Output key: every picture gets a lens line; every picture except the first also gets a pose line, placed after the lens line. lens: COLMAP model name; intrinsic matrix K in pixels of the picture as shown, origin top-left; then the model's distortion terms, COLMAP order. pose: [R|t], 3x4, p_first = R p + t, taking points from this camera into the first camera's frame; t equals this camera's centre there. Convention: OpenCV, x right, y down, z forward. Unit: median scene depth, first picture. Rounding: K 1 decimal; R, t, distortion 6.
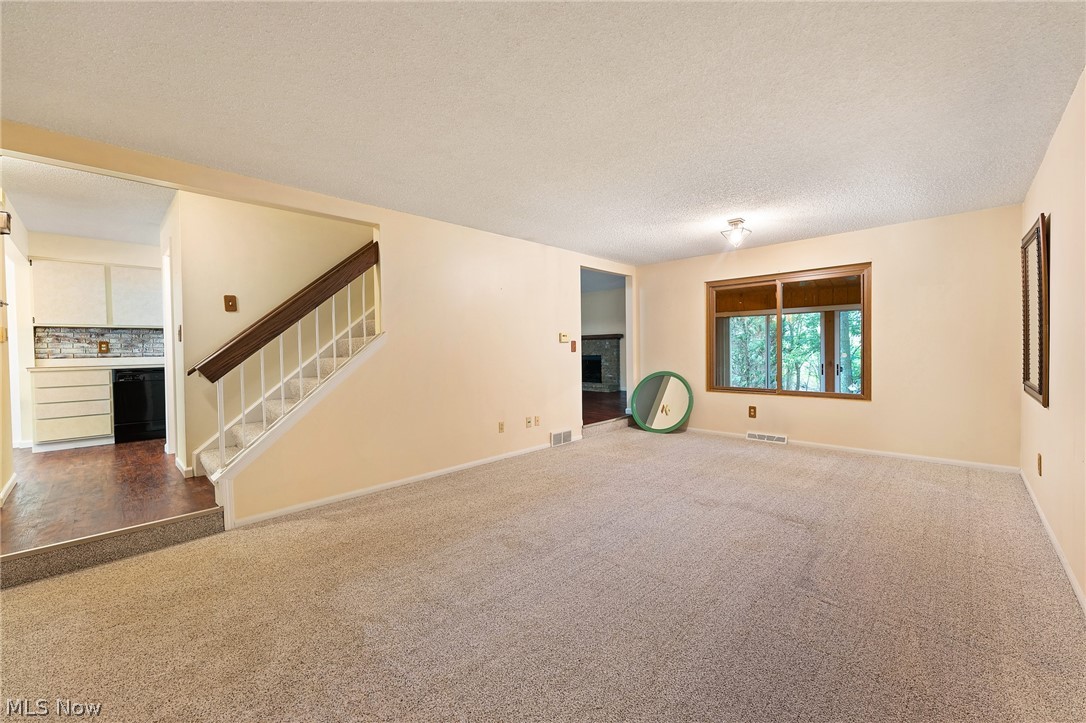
lens RADIAL K [[438.2, 0, 539.5], [0, 438.2, 353.2], [0, 0, 1]] dist [0.001824, 0.000150]
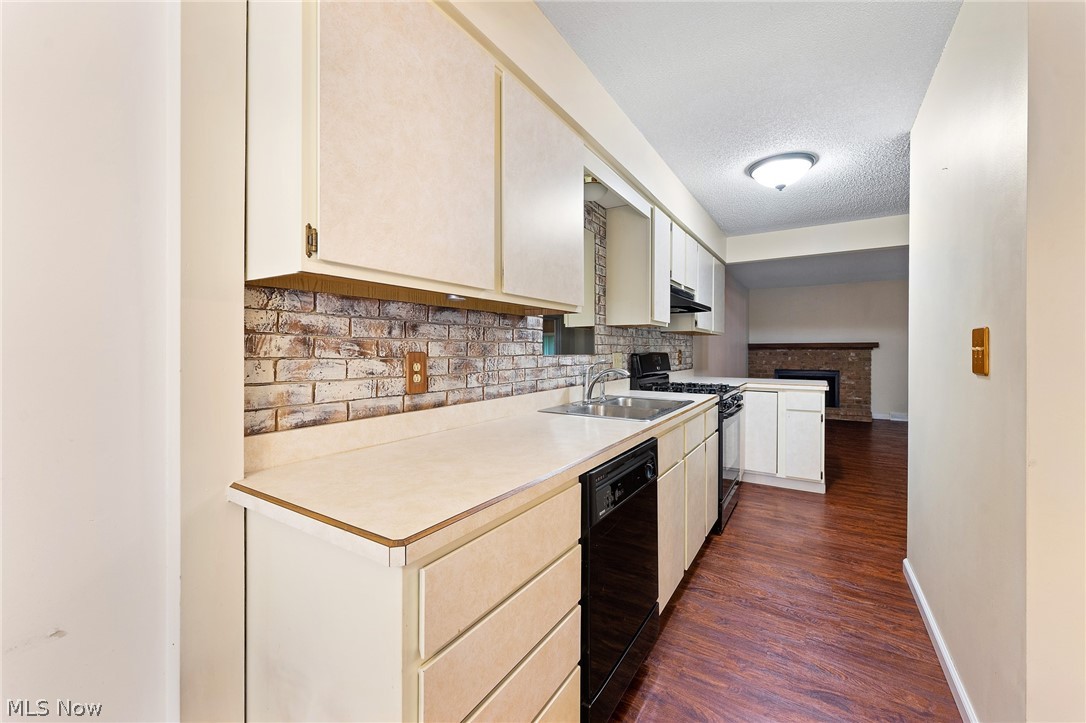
lens RADIAL K [[438.2, 0, 538.4], [0, 438.2, 346.0], [0, 0, 1]] dist [0.001824, 0.000150]
pose [[0.981190, 0.018960, 0.192110, -0.516757], [-0.015152, 0.999659, -0.021271, -0.013652], [-0.192447, 0.017960, 0.981143, 0.380110]]
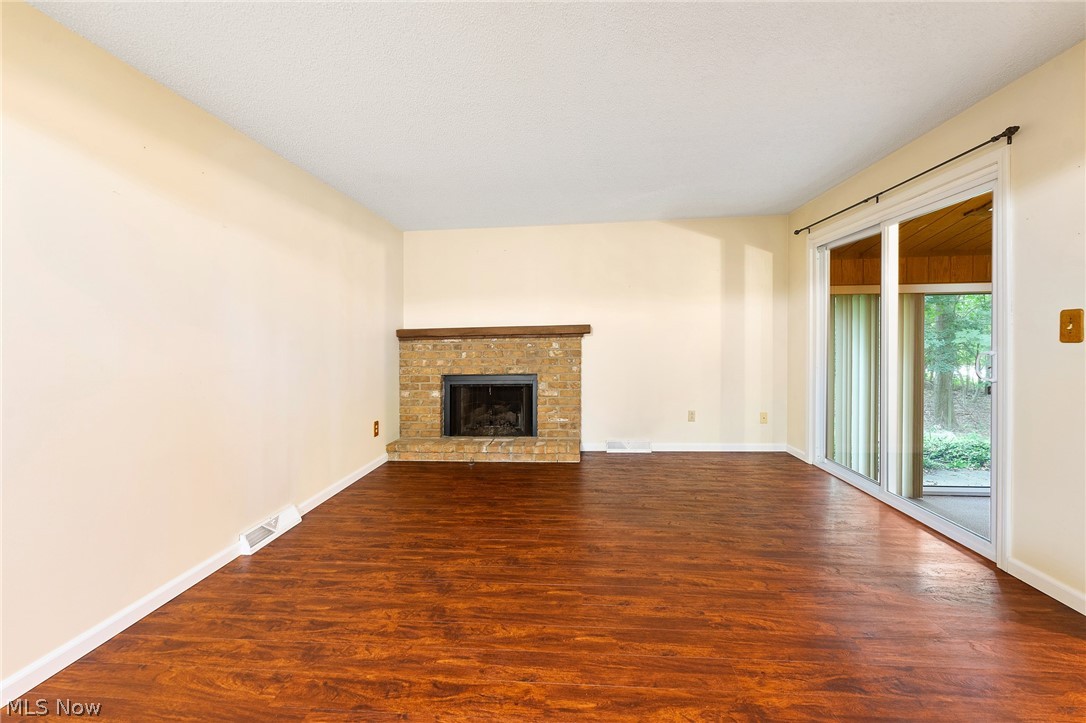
lens RADIAL K [[438.2, 0, 540.1], [0, 438.2, 356.1], [0, 0, 1]] dist [0.001824, 0.000150]
pose [[0.774639, -0.001819, 0.632401, -0.134172], [0.008708, 0.999932, -0.007791, -0.009398], [-0.632343, 0.011542, 0.774602, 0.682392]]
